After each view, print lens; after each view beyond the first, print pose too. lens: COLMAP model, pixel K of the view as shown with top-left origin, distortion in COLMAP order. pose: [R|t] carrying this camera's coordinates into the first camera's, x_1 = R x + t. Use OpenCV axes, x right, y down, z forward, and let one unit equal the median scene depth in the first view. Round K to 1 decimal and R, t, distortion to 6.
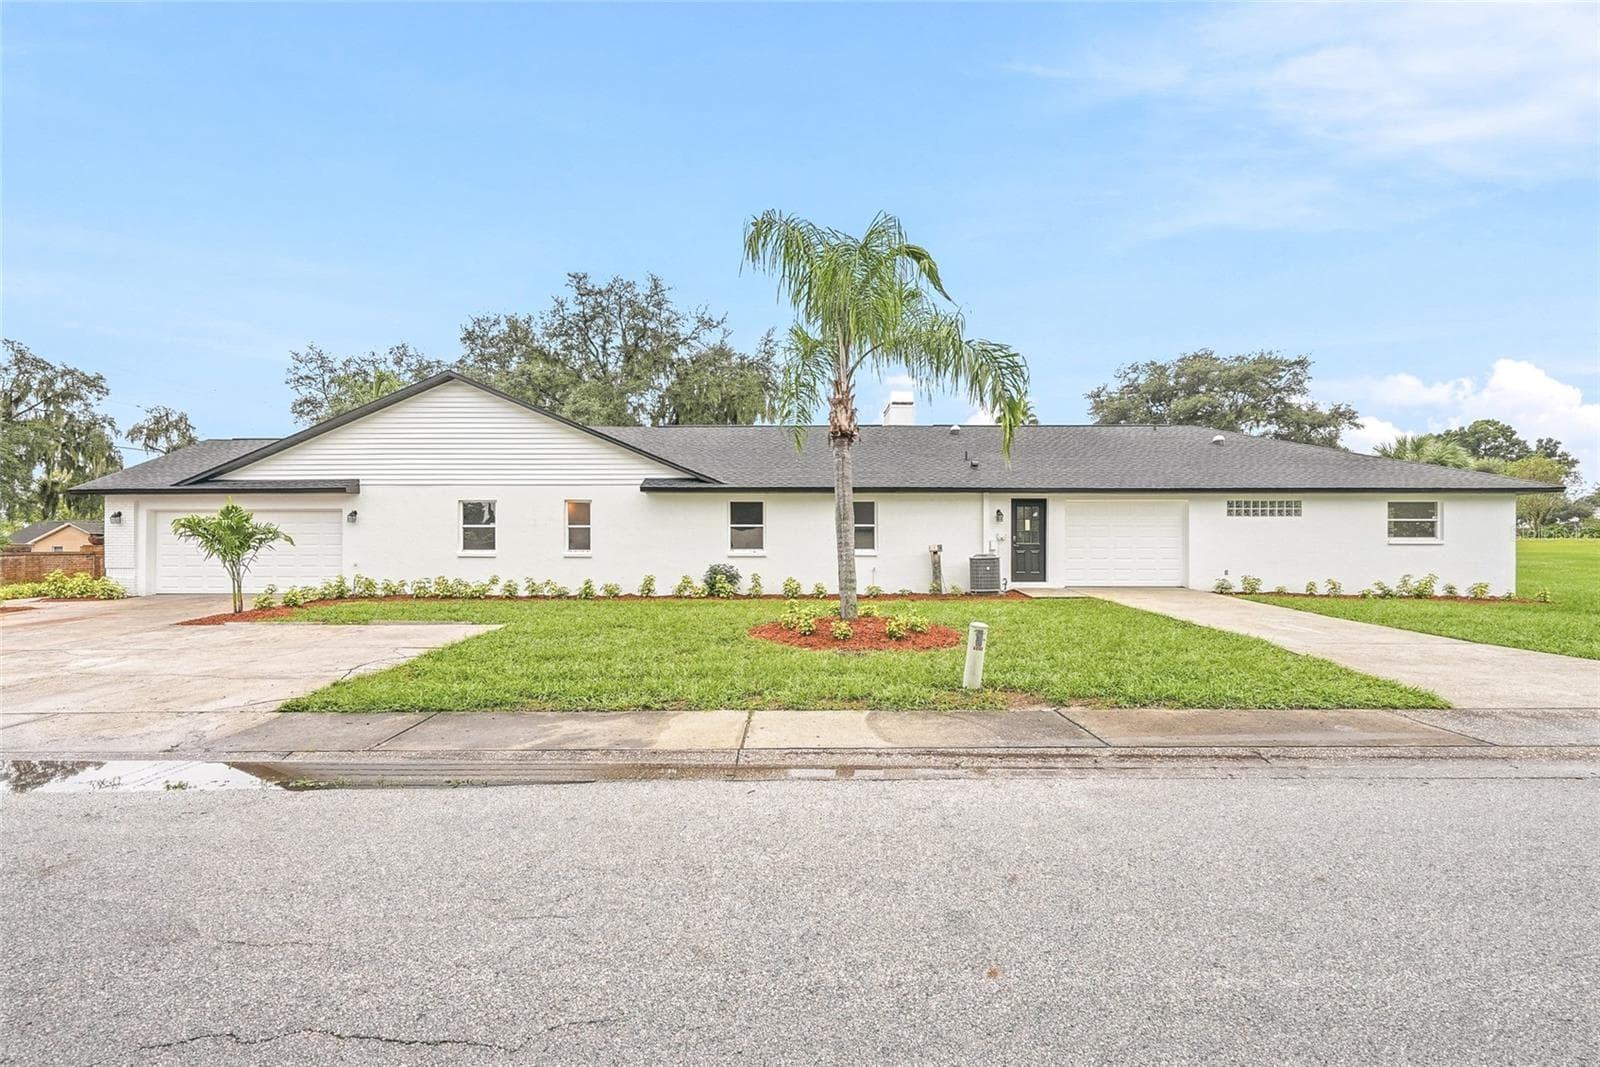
lens RADIAL K [[754.5, 0, 802.9], [0, 754.5, 541.4], [0, 0, 1]] dist [0.004608, -0.004439]
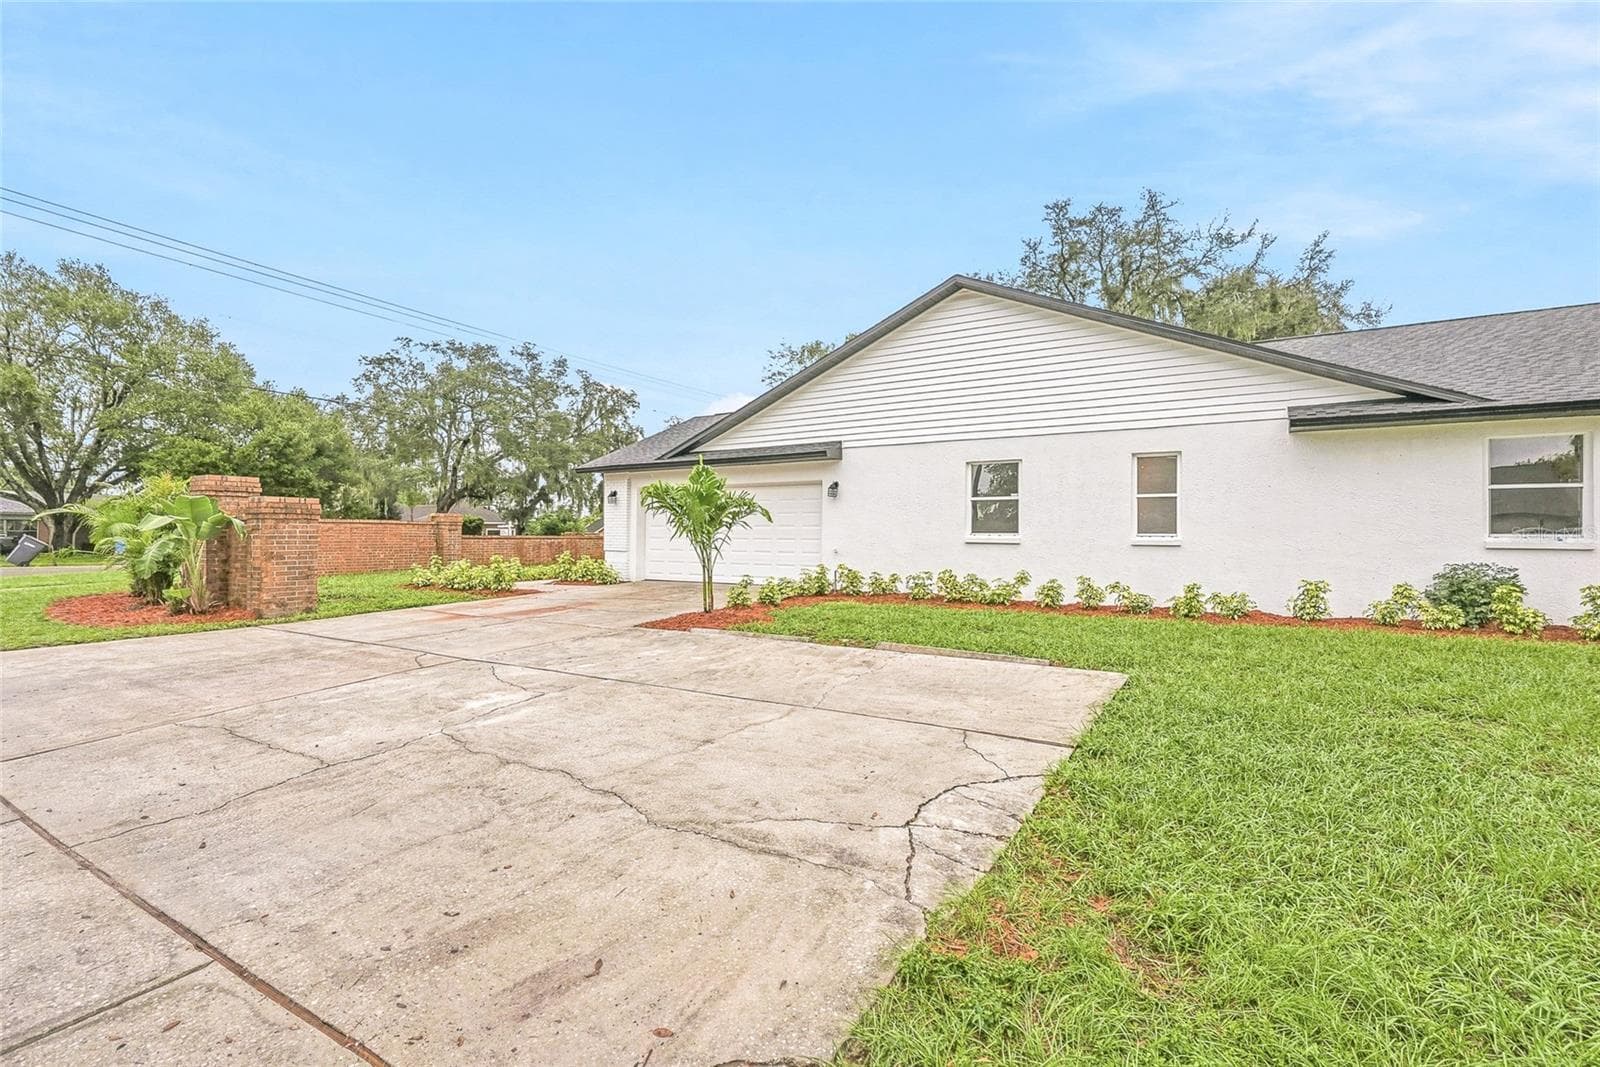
lens RADIAL K [[754.5, 0, 802.9], [0, 754.5, 541.4], [0, 0, 1]] dist [0.004608, -0.004439]
pose [[0.855240, 0.010282, -0.518130, -0.229332], [-0.005974, 0.999932, 0.009983, 0.013489], [0.518197, -0.005442, 0.855244, 0.332909]]
